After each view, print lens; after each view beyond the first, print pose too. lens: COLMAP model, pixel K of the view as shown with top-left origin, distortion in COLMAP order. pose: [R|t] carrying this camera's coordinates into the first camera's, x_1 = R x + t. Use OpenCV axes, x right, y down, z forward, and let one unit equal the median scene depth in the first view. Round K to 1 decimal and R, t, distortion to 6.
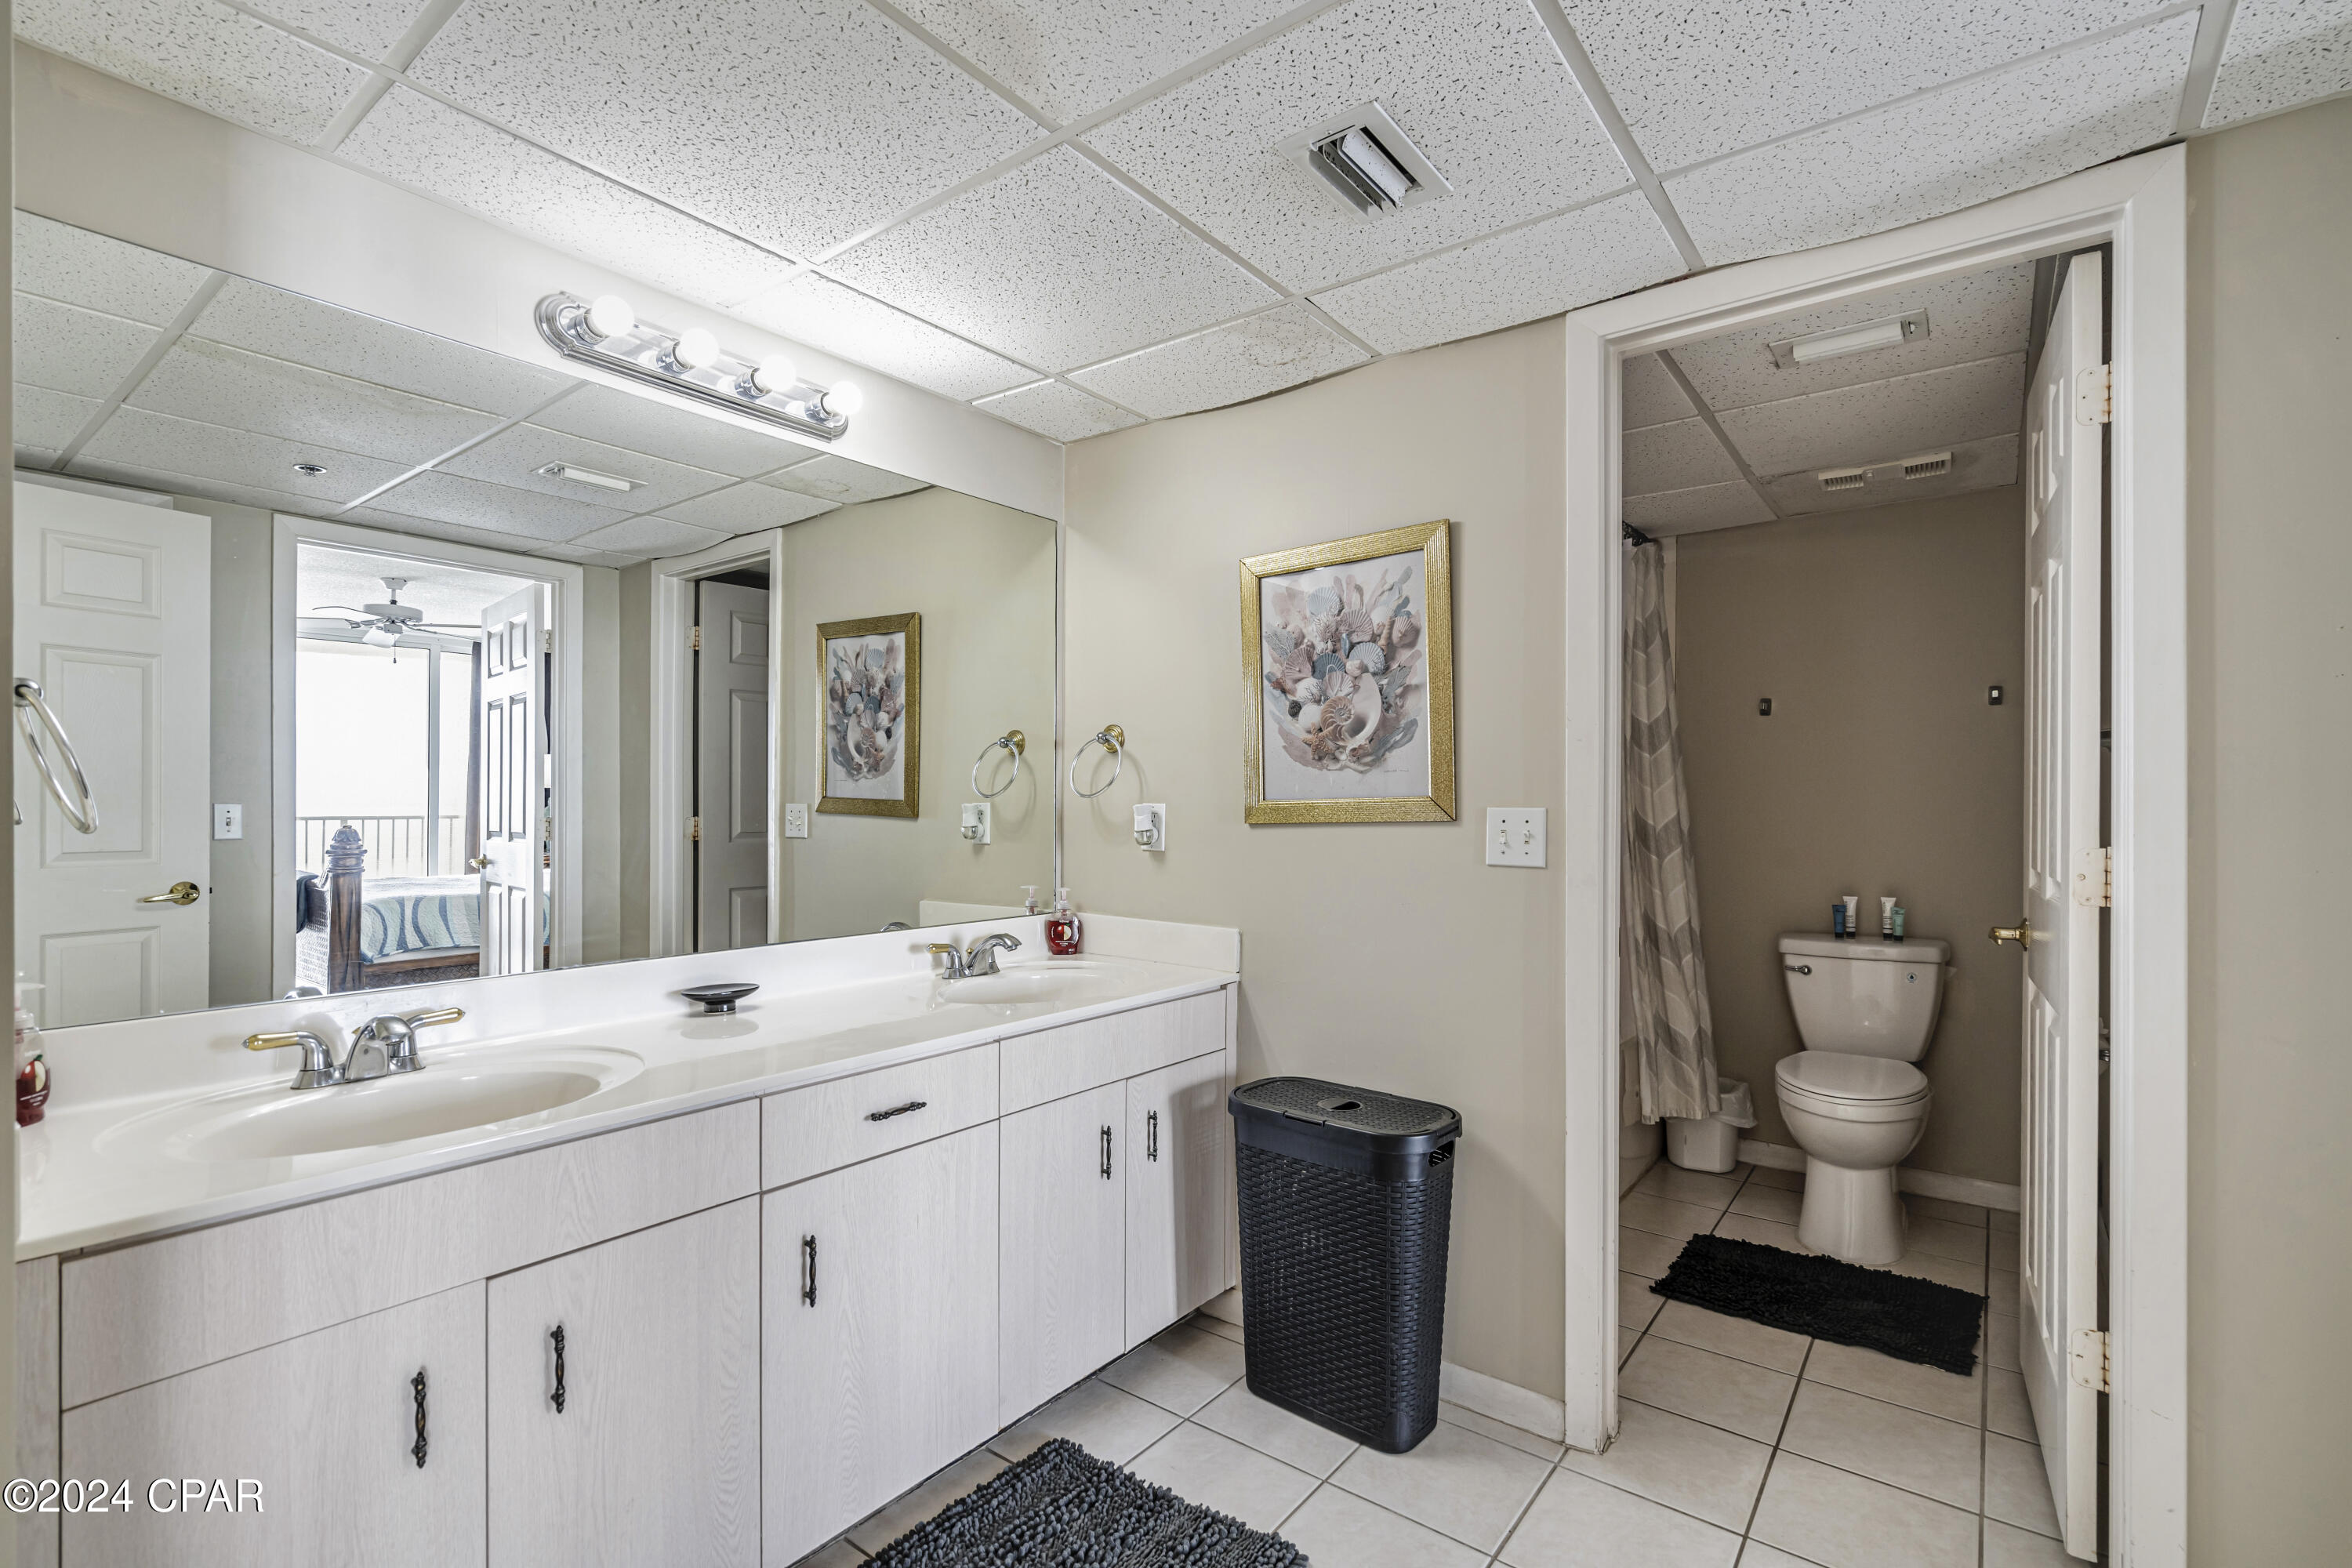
lens RADIAL K [[1072.6, 0, 1176.6], [0, 1072.6, 783.7], [0, 0, 1]] dist [-0.003767, 0.002571]
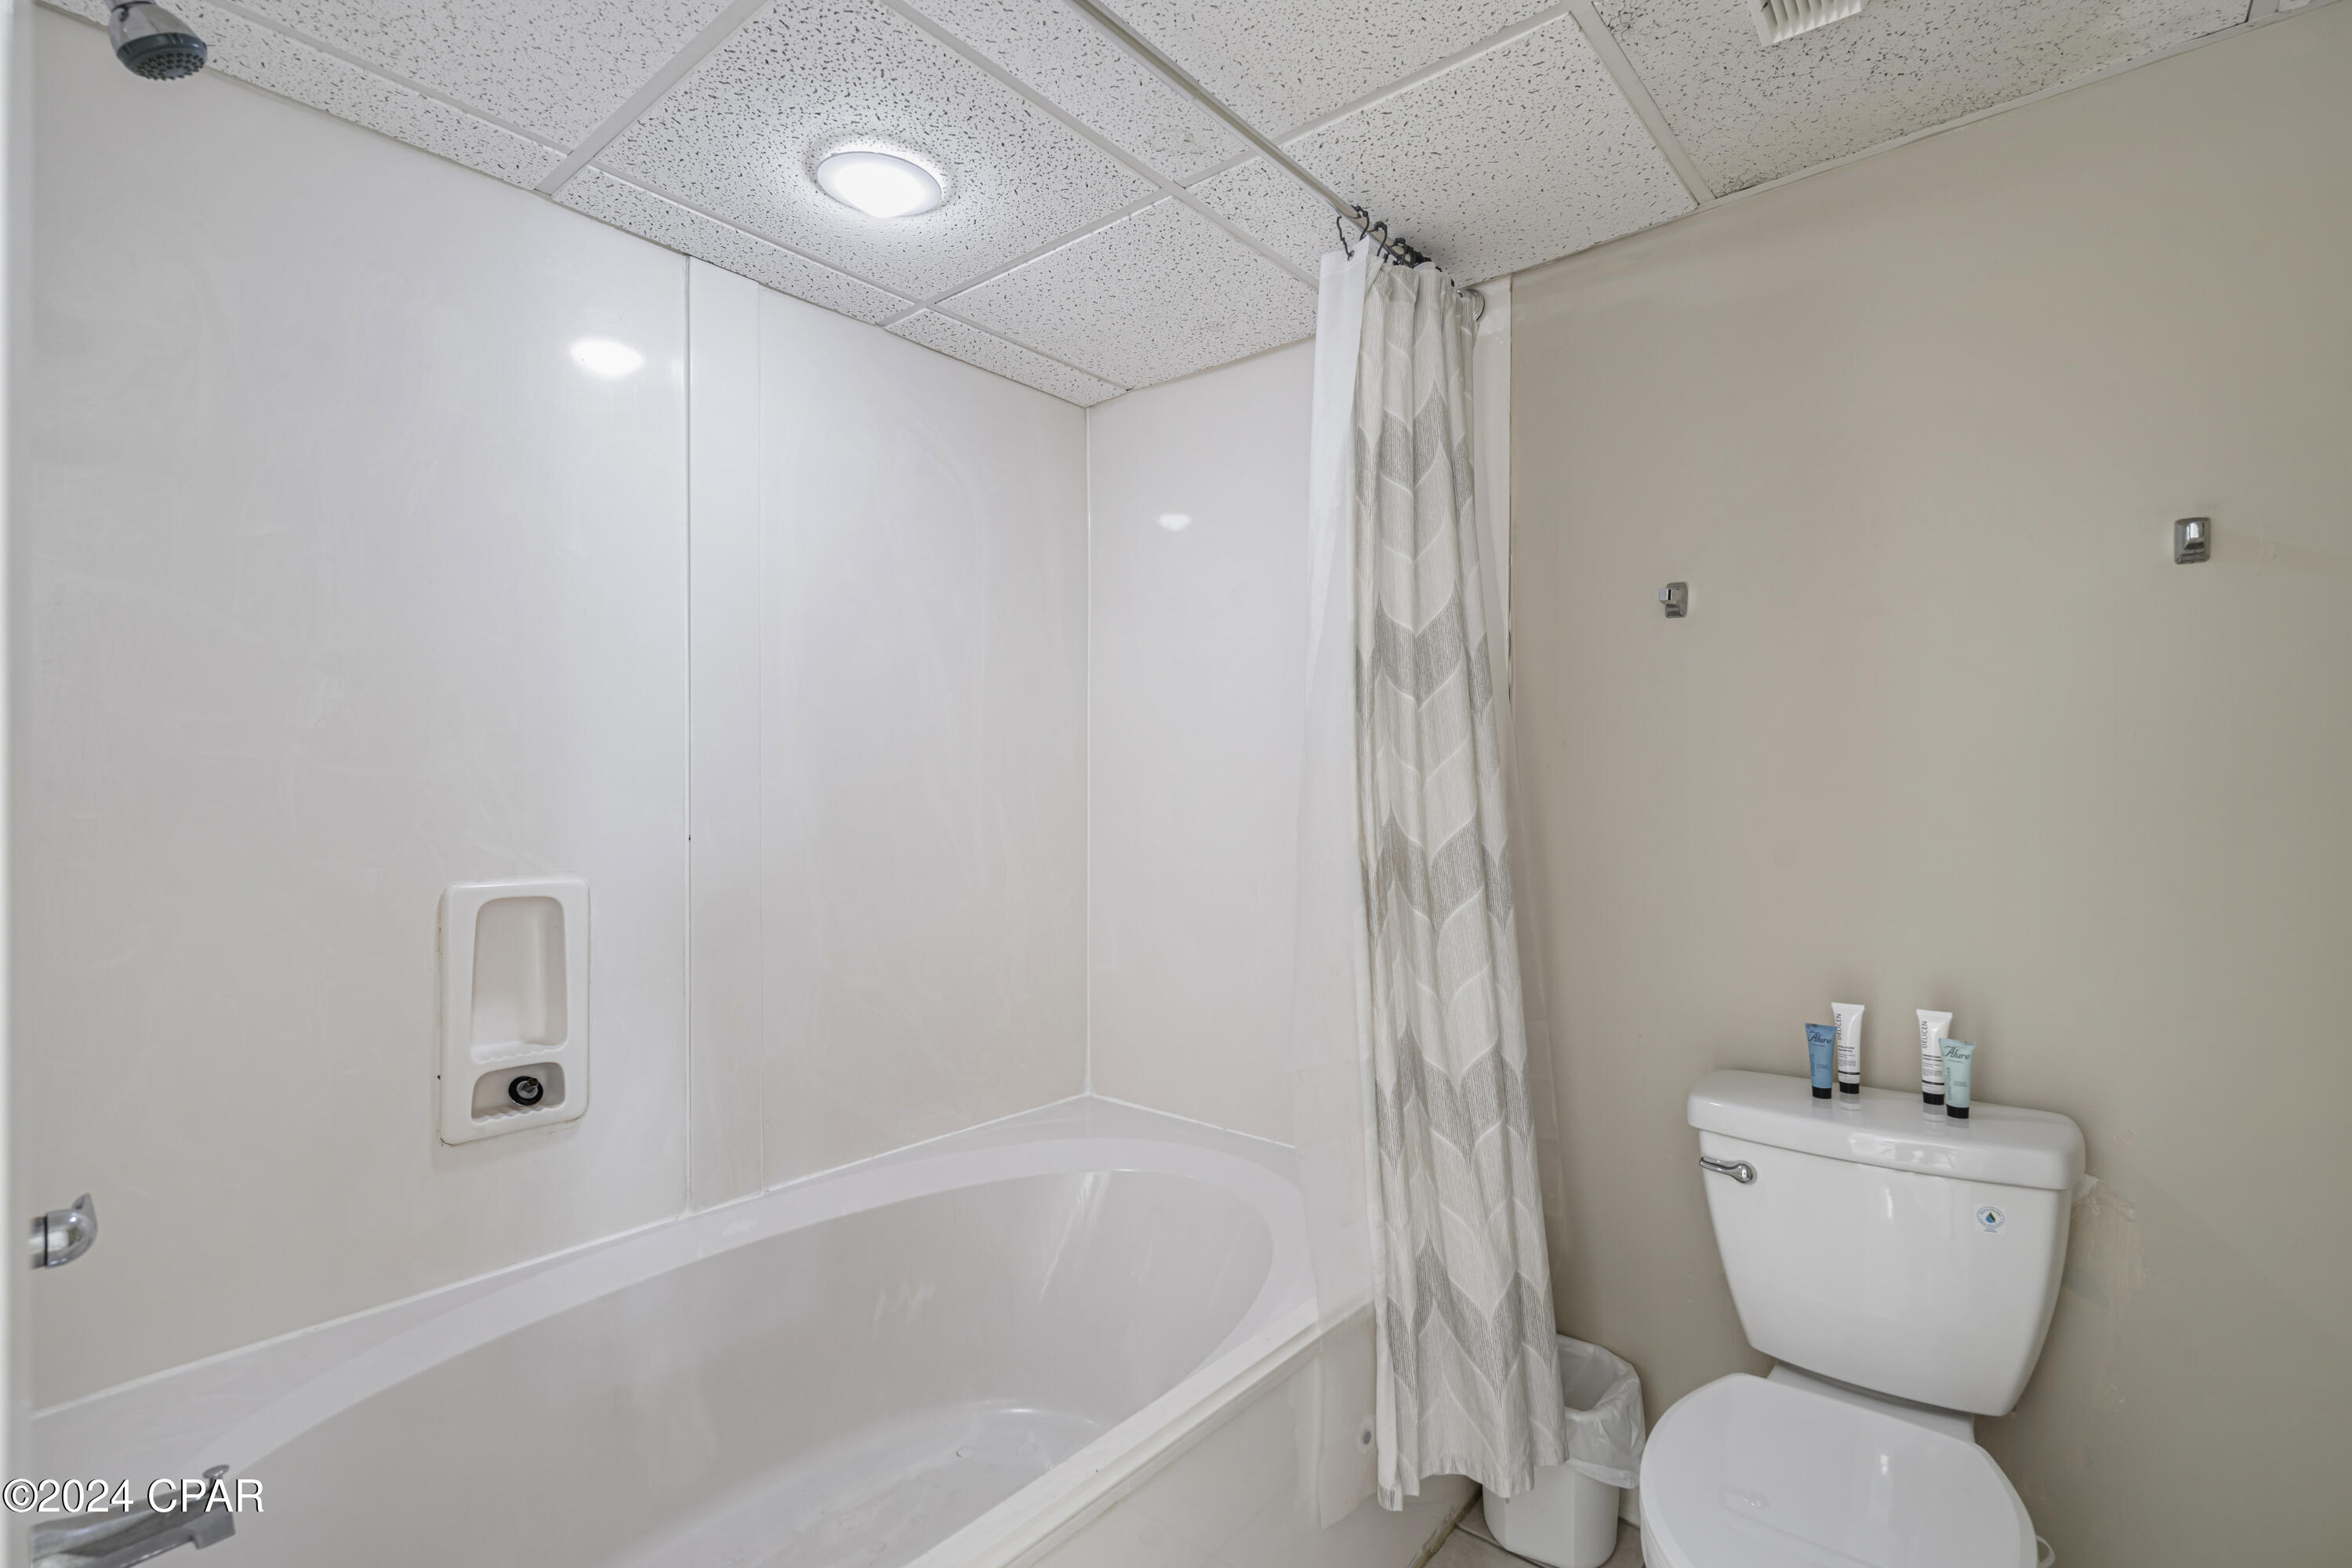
lens RADIAL K [[1072.6, 0, 1173.4], [0, 1072.6, 798.4], [0, 0, 1]] dist [-0.003767, 0.002571]
pose [[0.998968, -0.005882, -0.045029, 0.360325], [0.006105, 0.999970, 0.004806, 0.015298], [0.045000, -0.005076, 0.998974, 0.529287]]
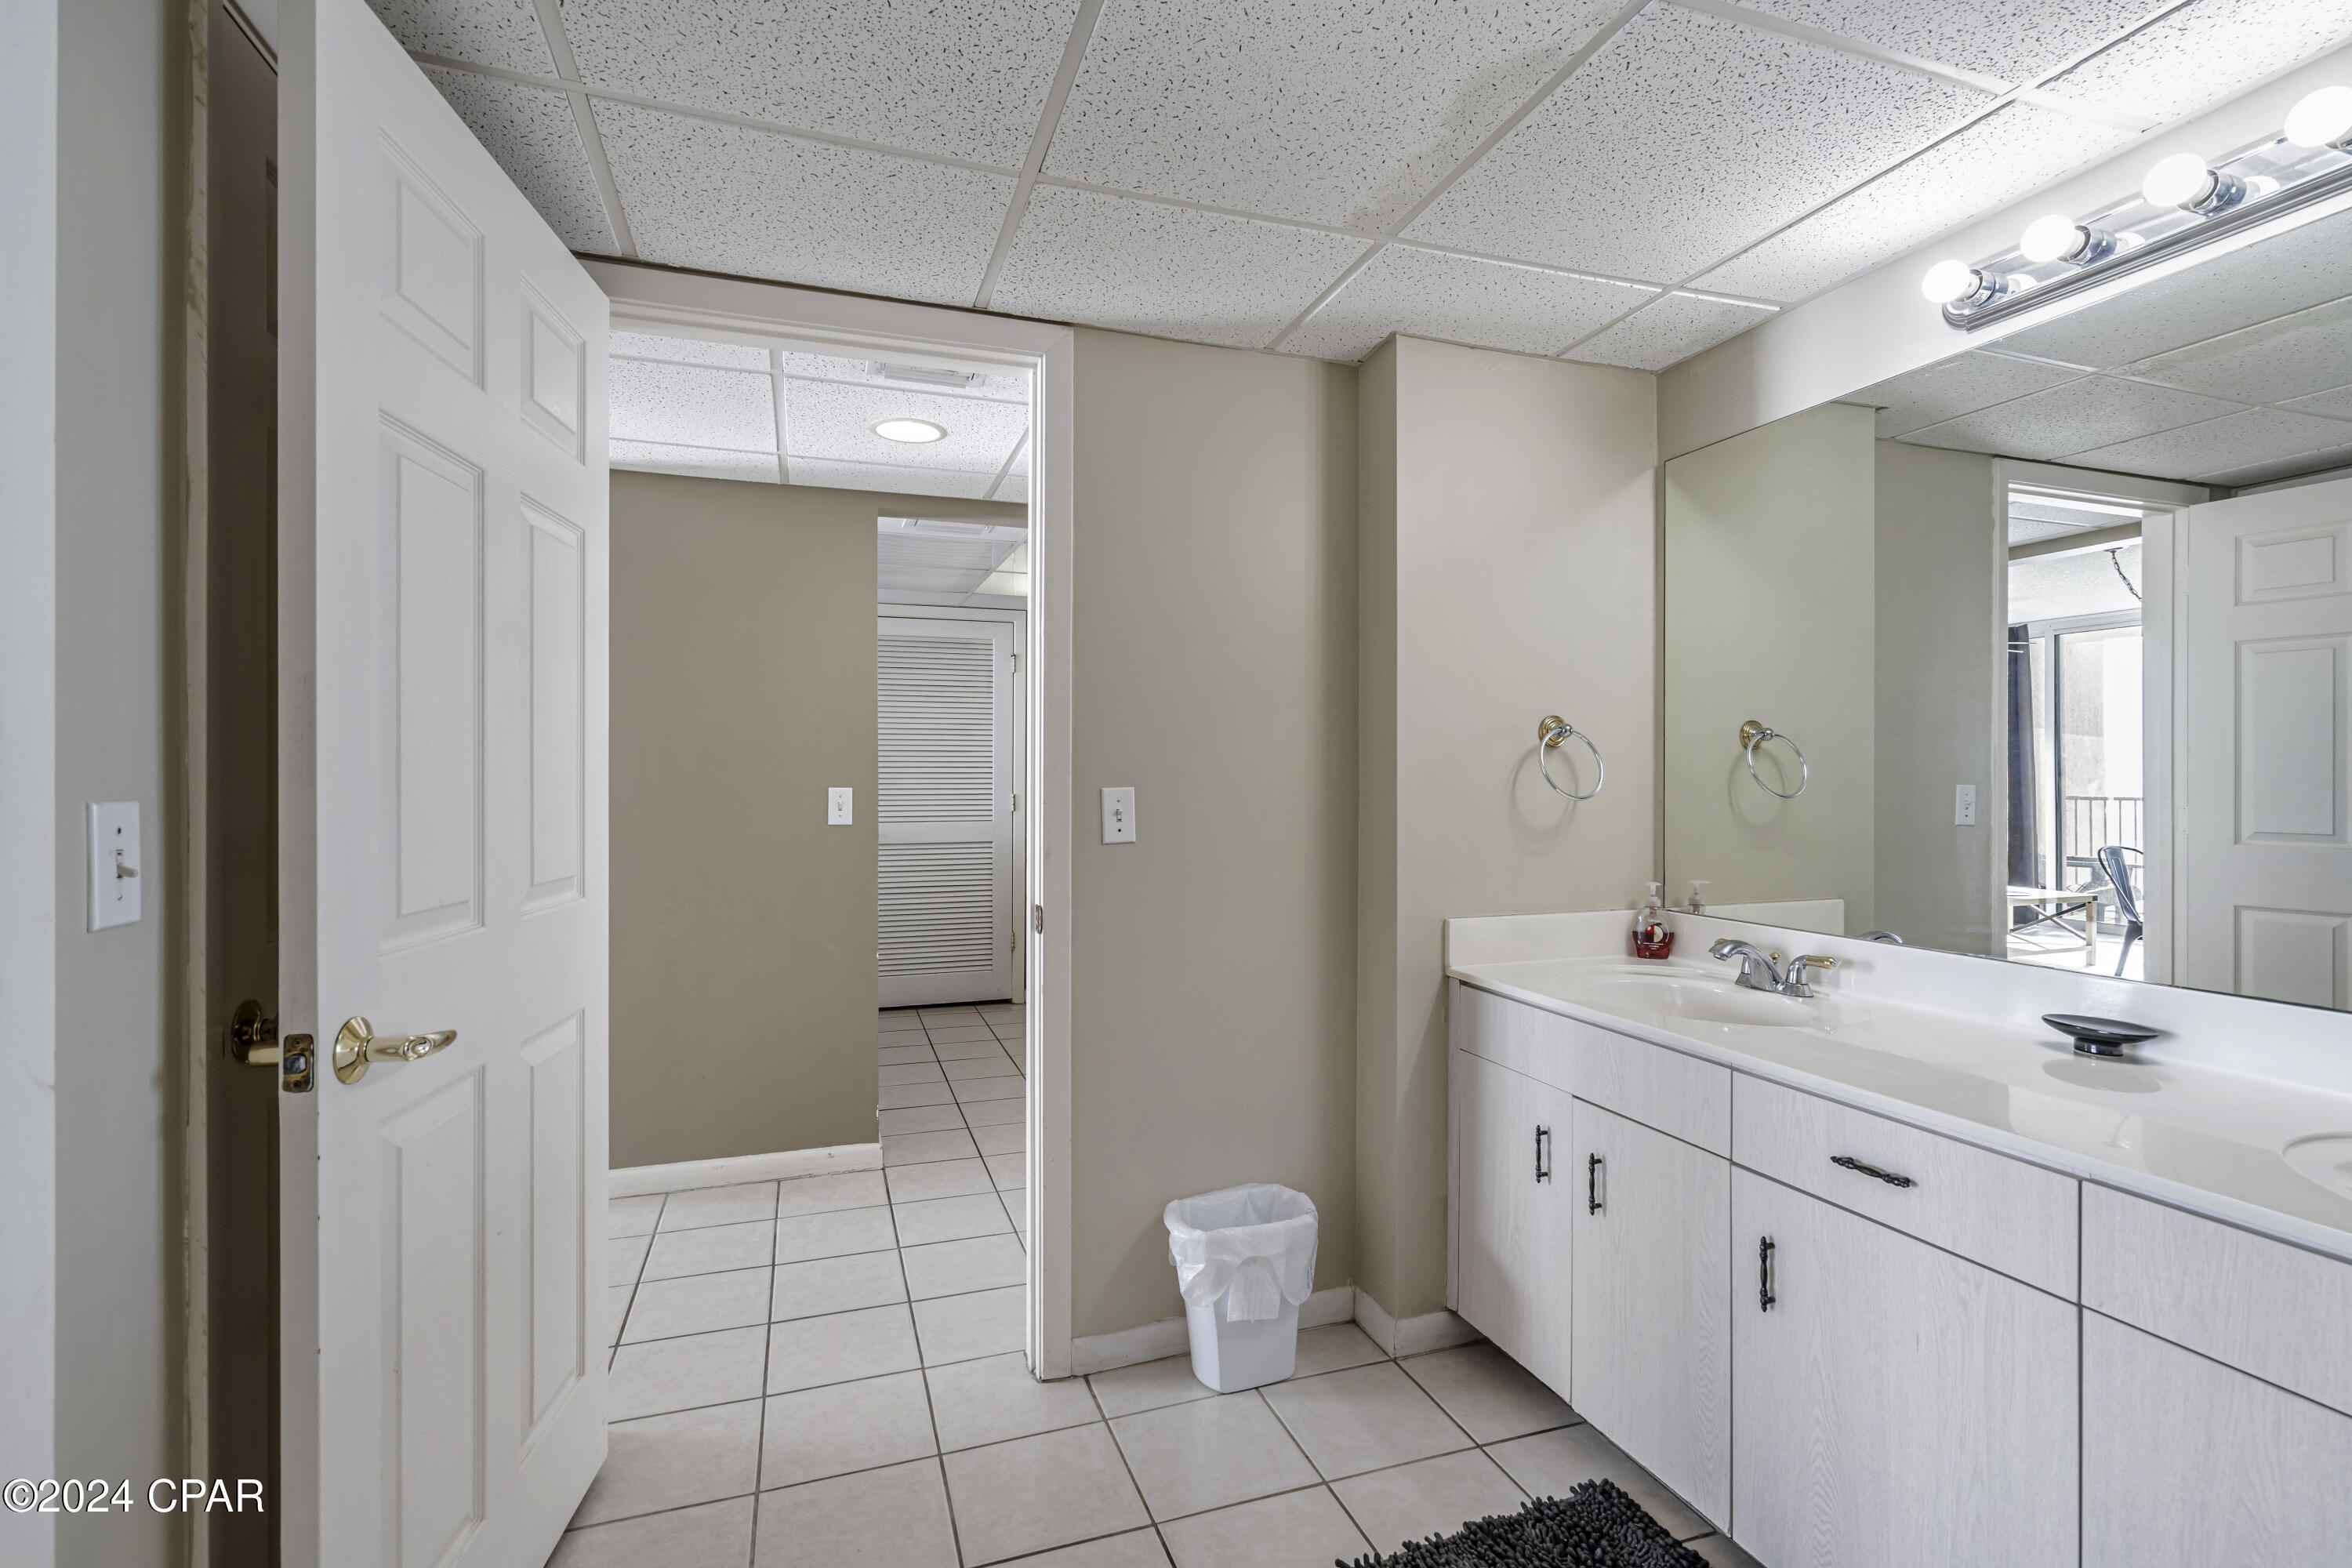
lens RADIAL K [[1072.6, 0, 1179.1], [0, 1072.6, 788.4], [0, 0, 1]] dist [-0.003767, 0.002571]
pose [[-0.553873, 0.001059, -0.832600, 1.194517], [0.010379, 0.999930, -0.005633, 0.039177], [0.832536, -0.011761, -0.553845, 1.779566]]
